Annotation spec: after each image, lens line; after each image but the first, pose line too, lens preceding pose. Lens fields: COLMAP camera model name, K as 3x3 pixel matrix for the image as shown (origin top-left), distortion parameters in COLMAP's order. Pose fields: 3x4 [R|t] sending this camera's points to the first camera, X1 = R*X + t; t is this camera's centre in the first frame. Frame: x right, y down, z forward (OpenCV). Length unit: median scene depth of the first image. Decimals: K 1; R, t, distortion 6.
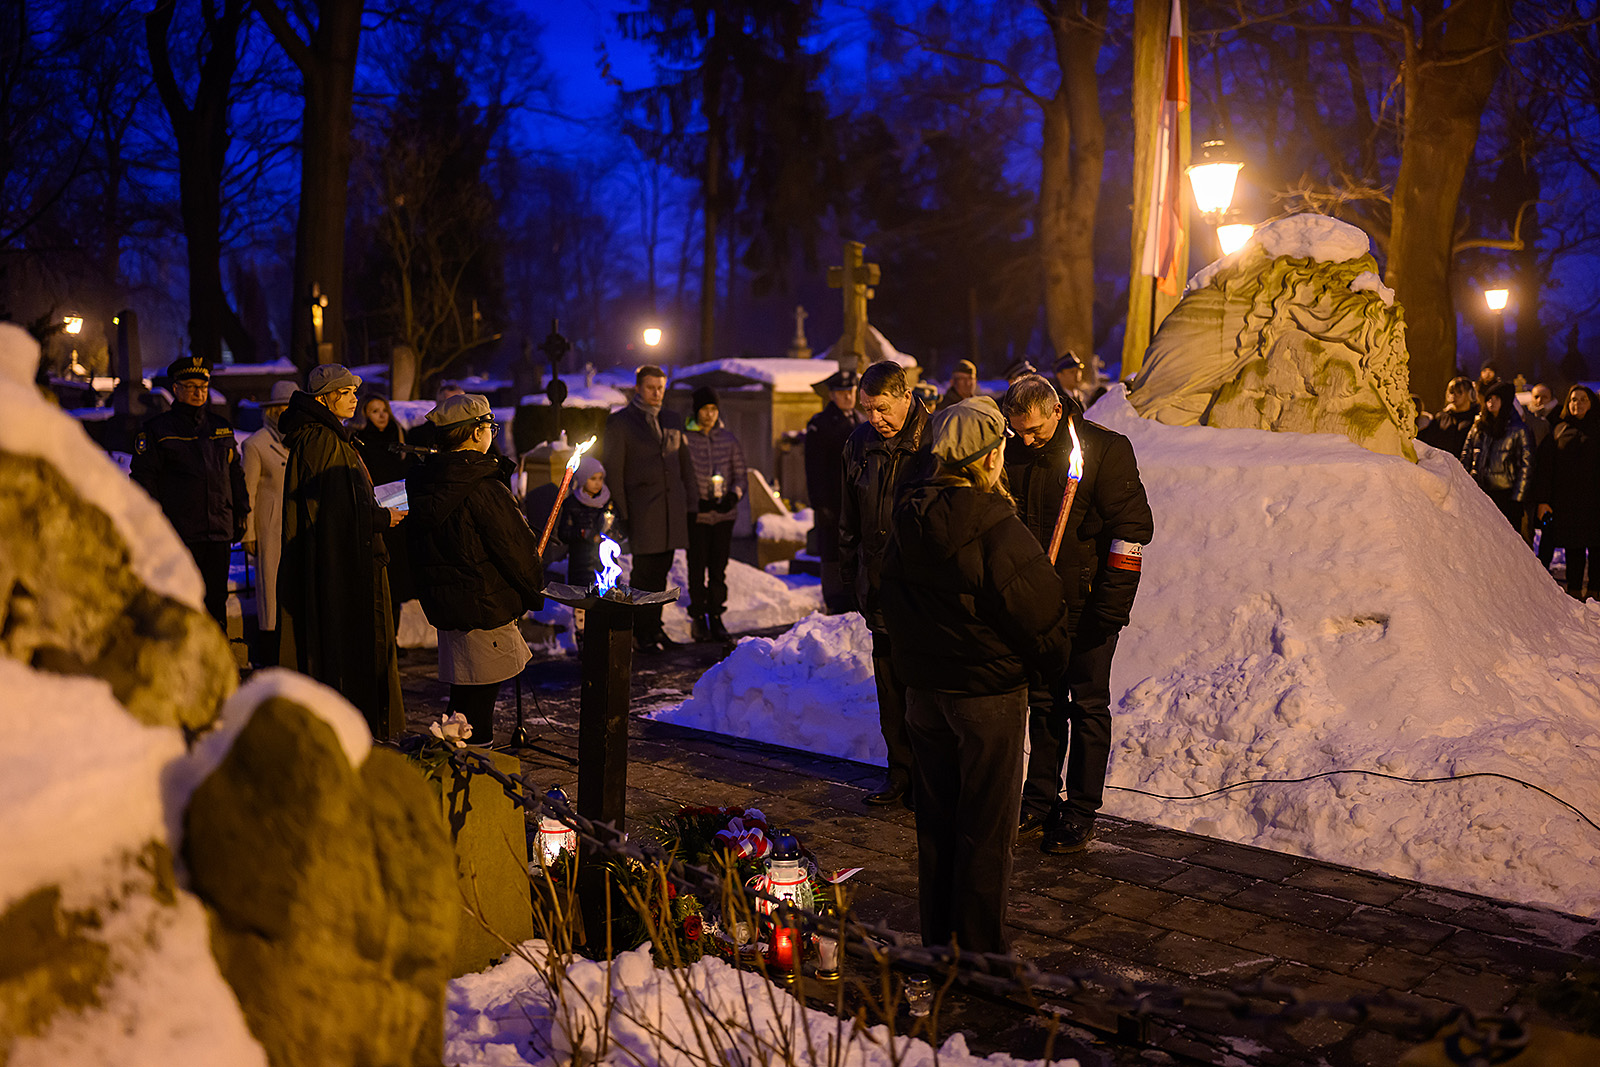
lens RADIAL K [[1547.4, 0, 792.1], [0, 1547.4, 528.9], [0, 0, 1]] dist [-0.000107, 0.000000]
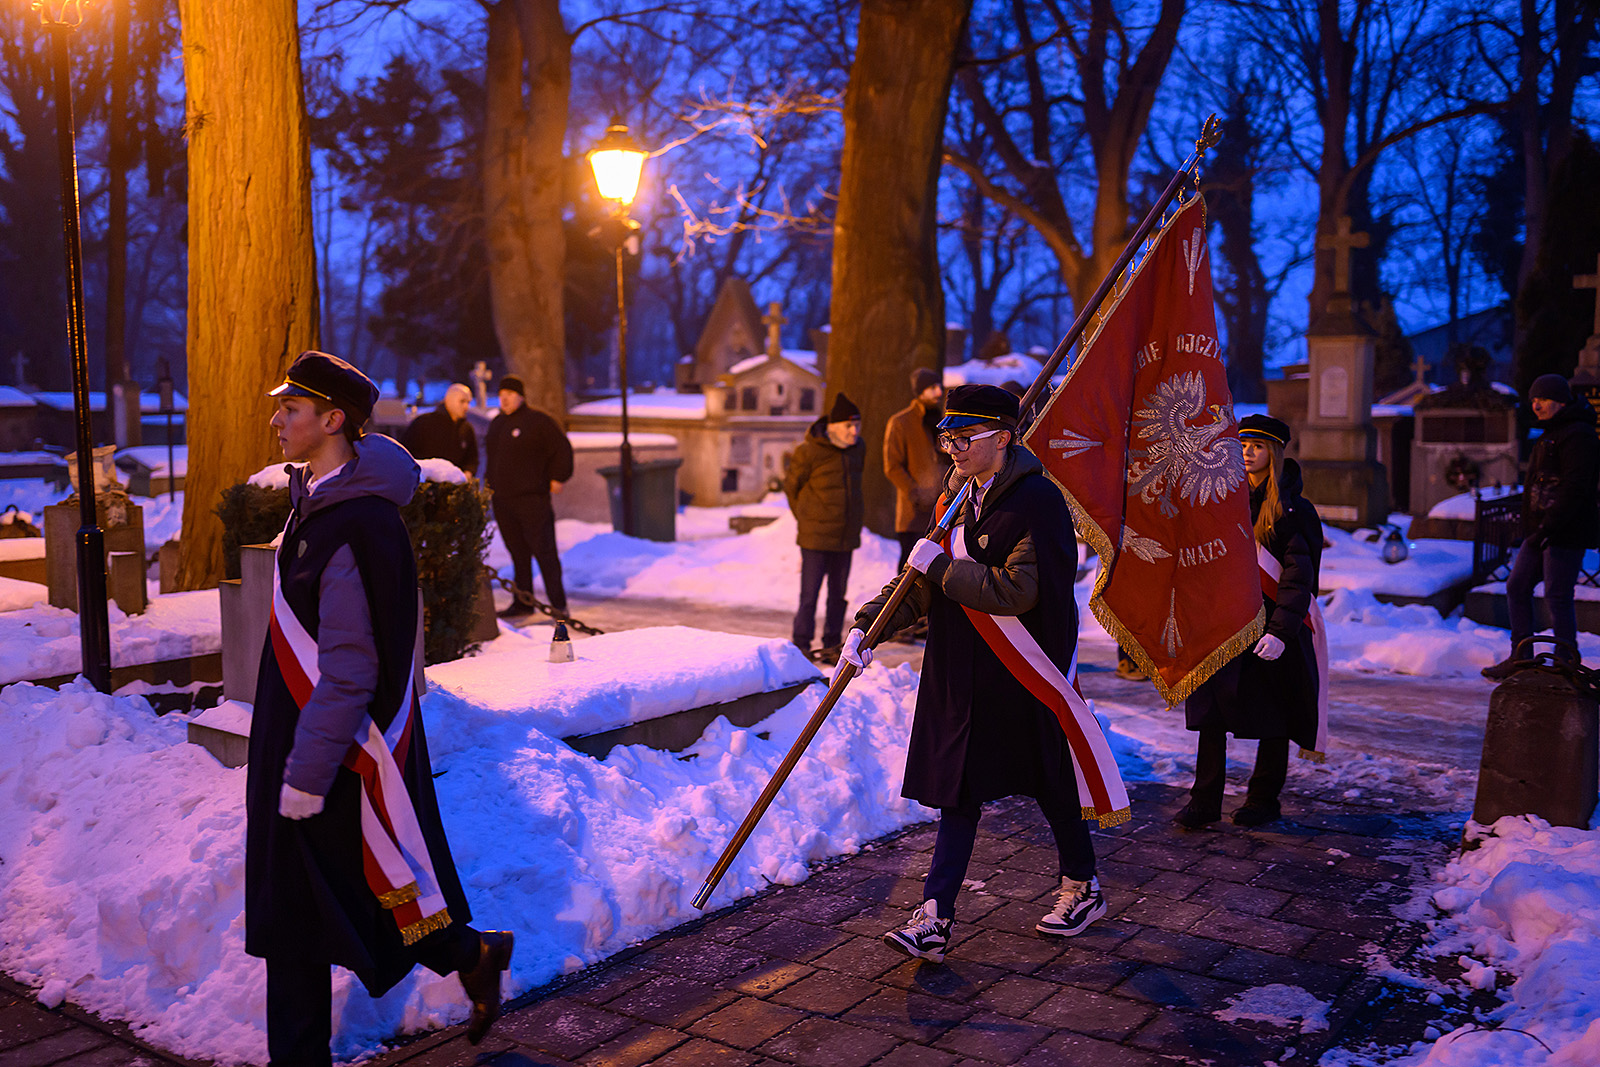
lens RADIAL K [[1547.4, 0, 802.5], [0, 1547.4, 541.3], [0, 0, 1]] dist [-0.000107, 0.000000]
pose [[0.992747, -0.005527, 0.120098, 0.924939], [0.006264, 0.999964, -0.005757, -0.110330], [-0.120062, 0.006467, 0.992745, 1.198393]]
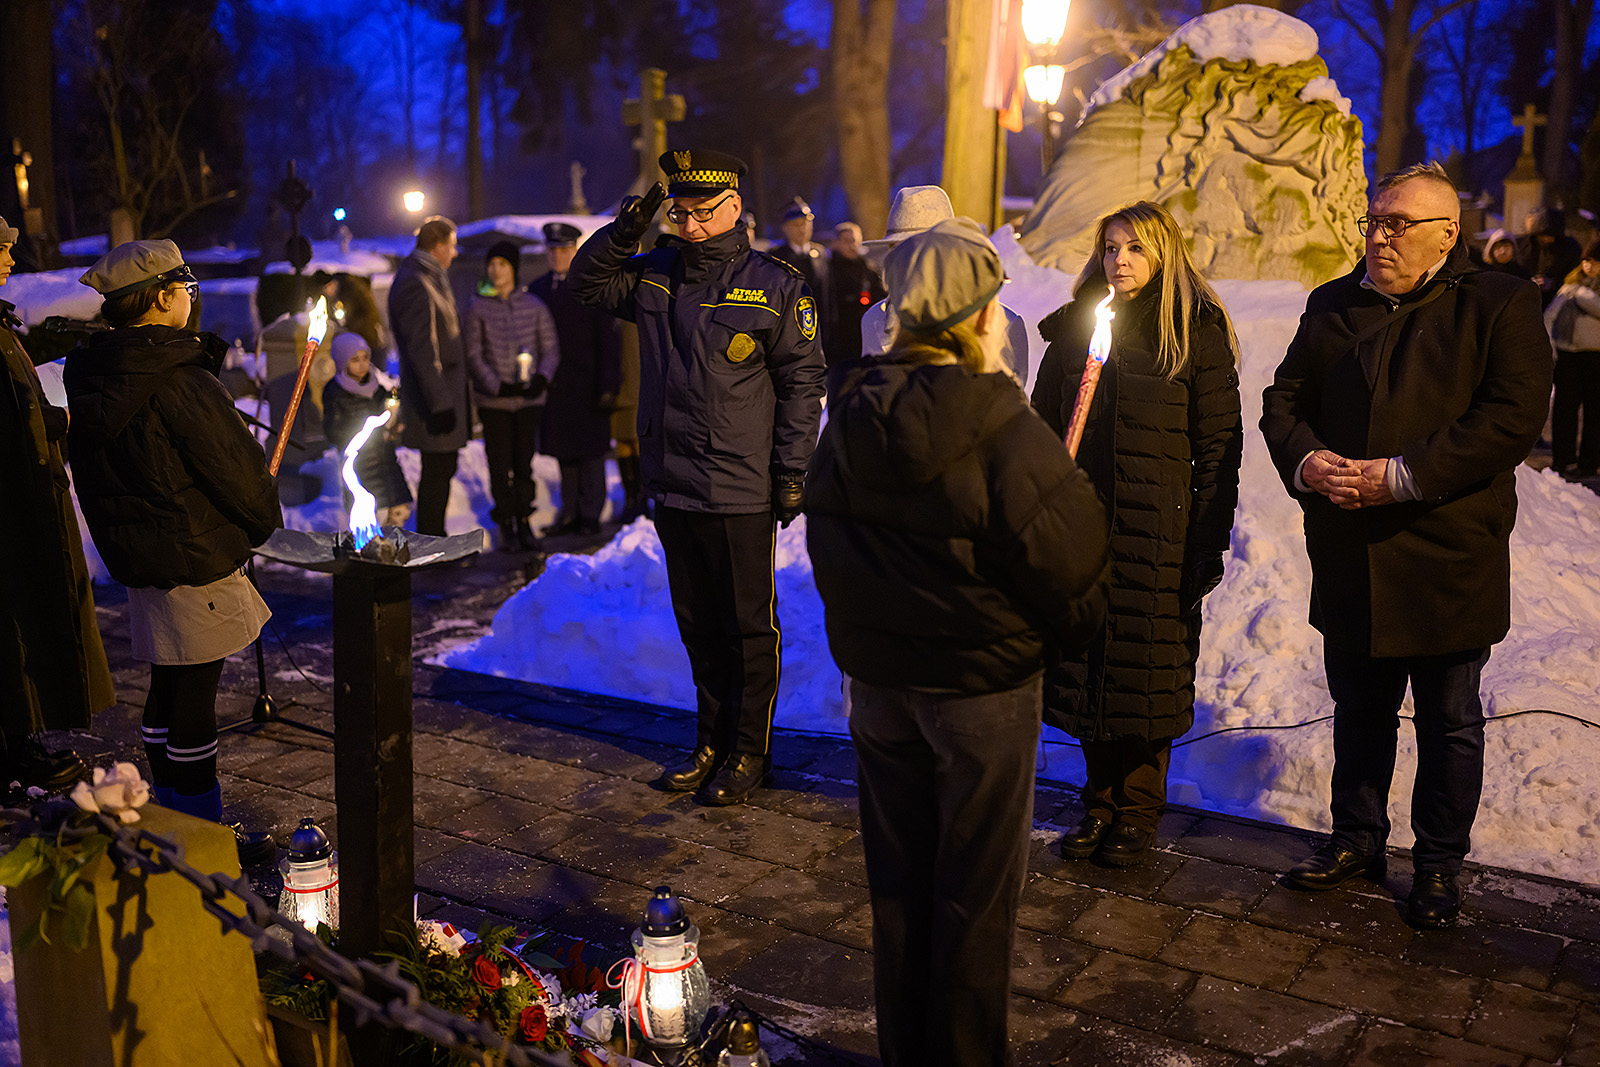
lens RADIAL K [[1547.4, 0, 792.0], [0, 1547.4, 534.3], [0, 0, 1]] dist [-0.000107, 0.000000]
pose [[0.989416, -0.042336, 0.138797, -0.022792], [0.029949, 0.995478, 0.090151, -0.009984], [-0.141986, -0.085040, 0.986209, 0.226778]]
